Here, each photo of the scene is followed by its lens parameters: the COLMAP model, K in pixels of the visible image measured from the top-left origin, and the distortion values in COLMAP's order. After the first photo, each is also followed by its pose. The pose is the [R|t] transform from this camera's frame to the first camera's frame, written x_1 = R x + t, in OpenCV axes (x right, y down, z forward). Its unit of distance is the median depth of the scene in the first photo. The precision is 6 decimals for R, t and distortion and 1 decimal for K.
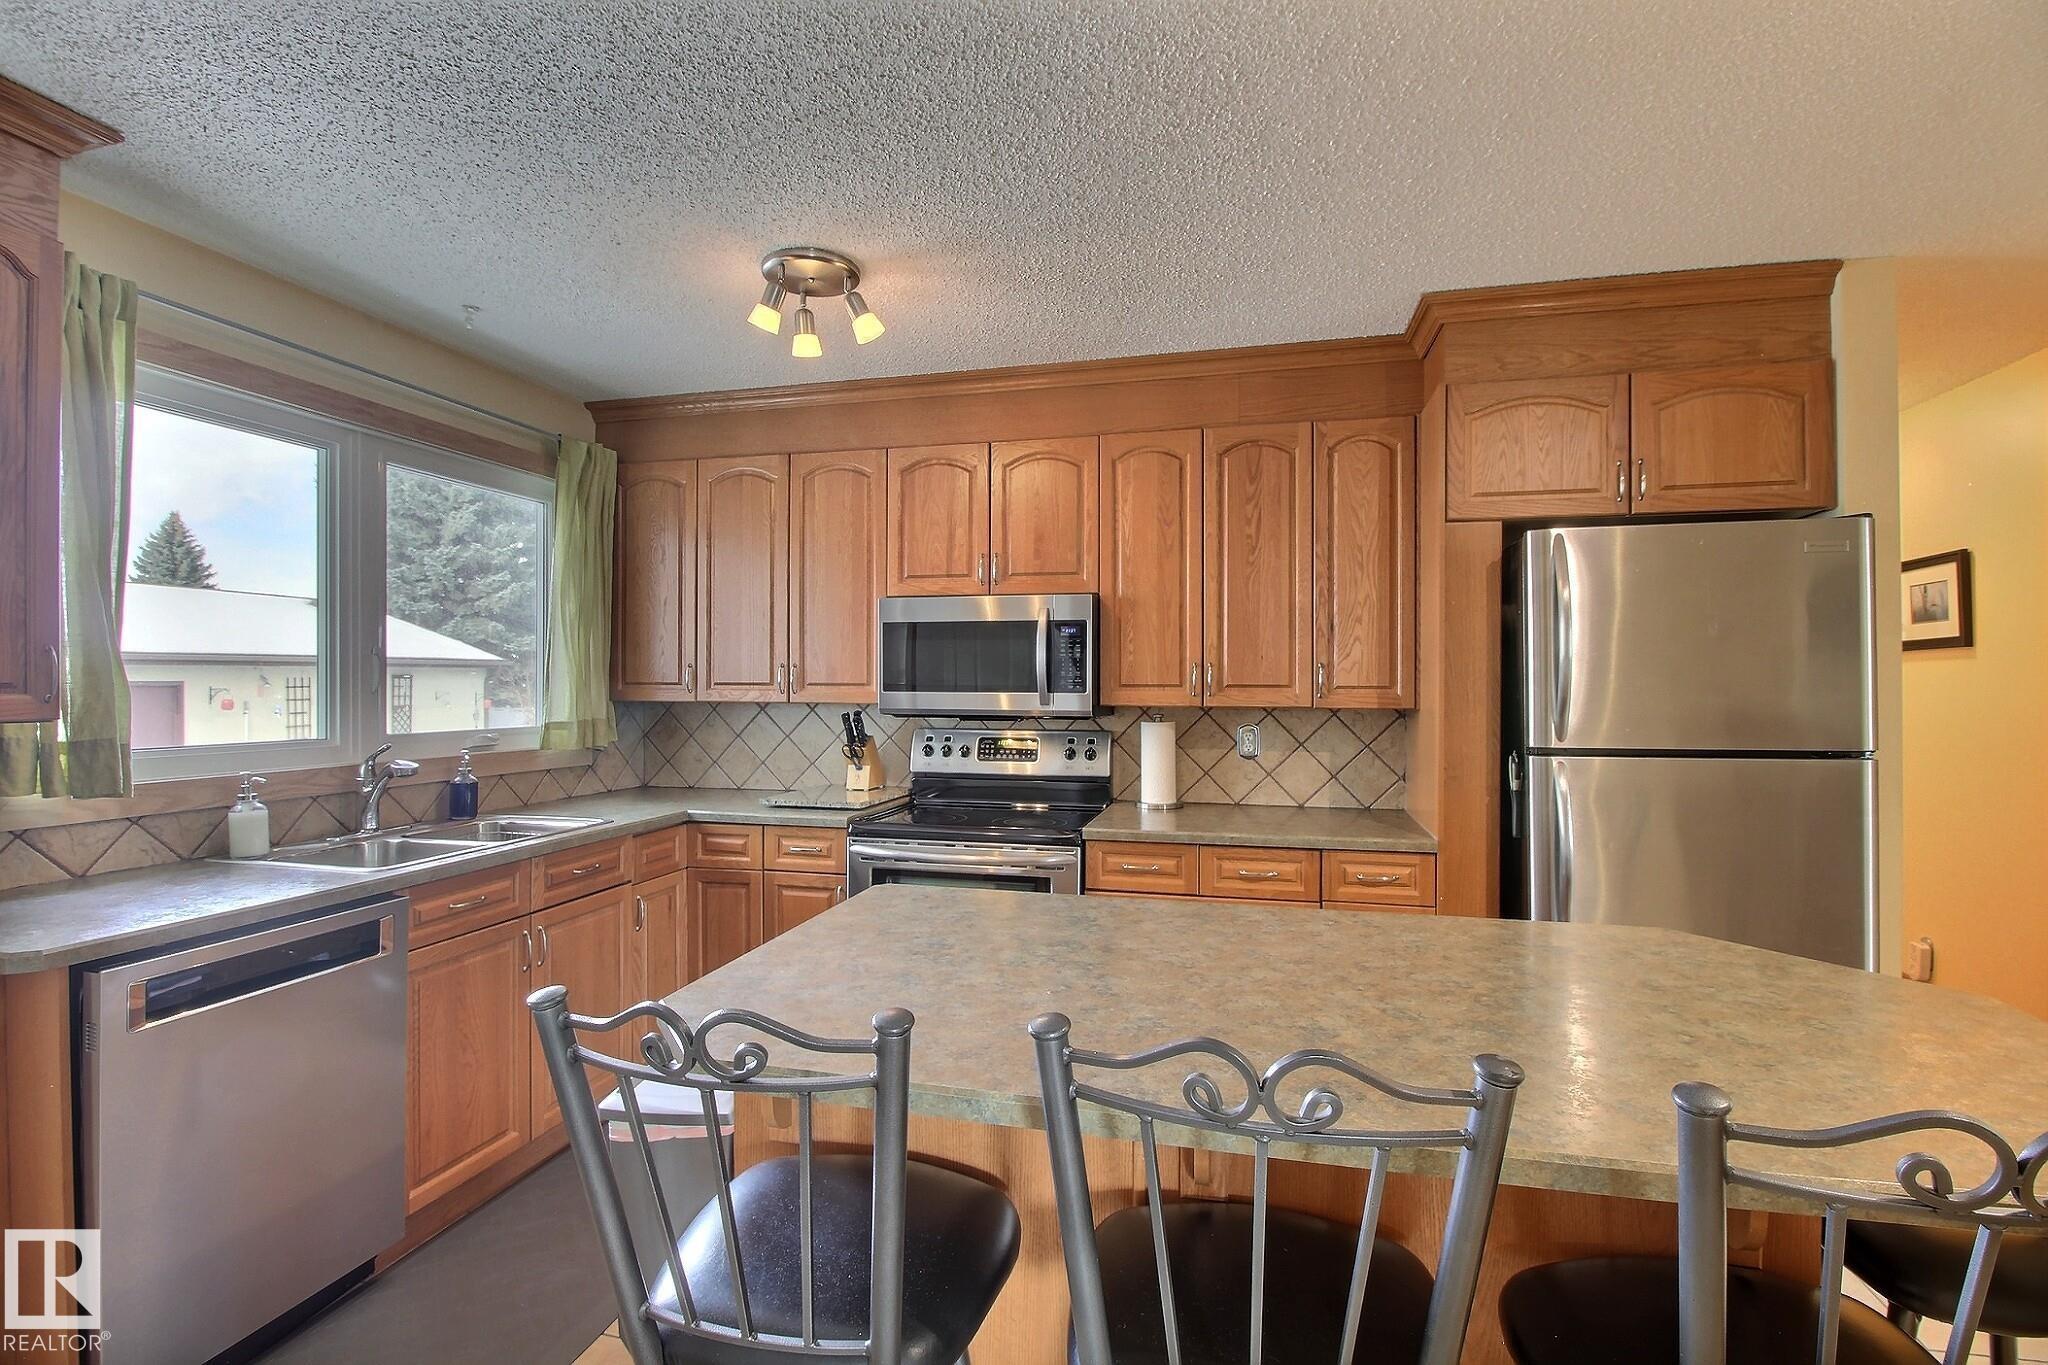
lens RADIAL K [[962.2, 0, 1029.1], [0, 962.2, 680.0], [0, 0, 1]] dist [-0.005155, -0.009762]
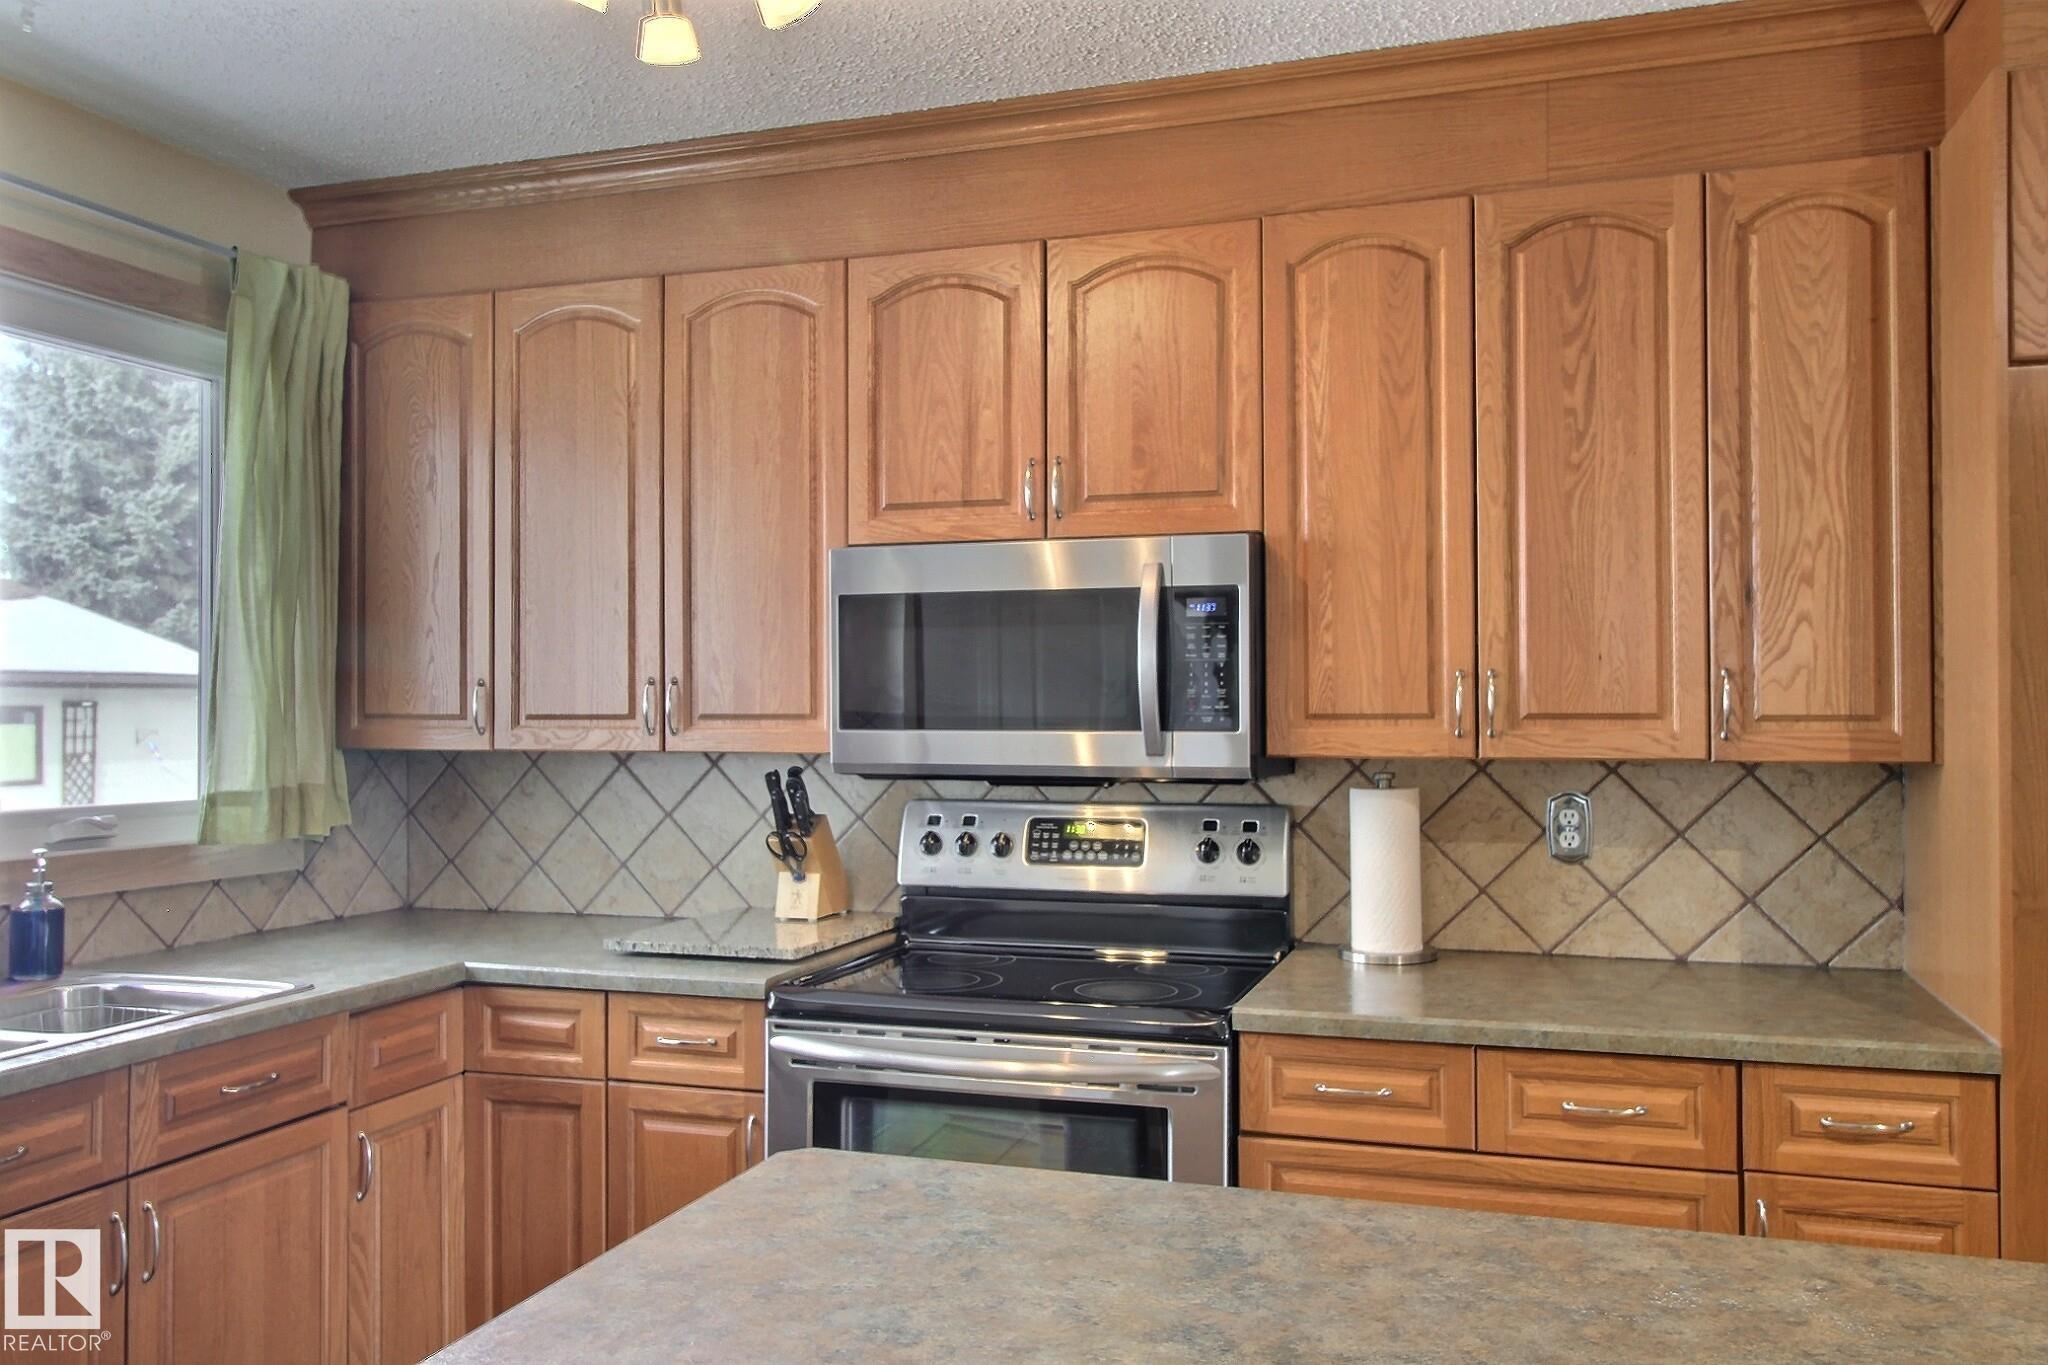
lens RADIAL K [[1636.2, 0, 1016.4], [0, 1636.2, 685.3], [0, 0, 1]] dist [-0.002303, 0.011425]
pose [[0.996825, -0.006696, -0.079340, 0.011840], [0.005861, 0.999925, -0.010748, -0.002352], [0.079406, 0.010249, 0.996790, 0.142709]]
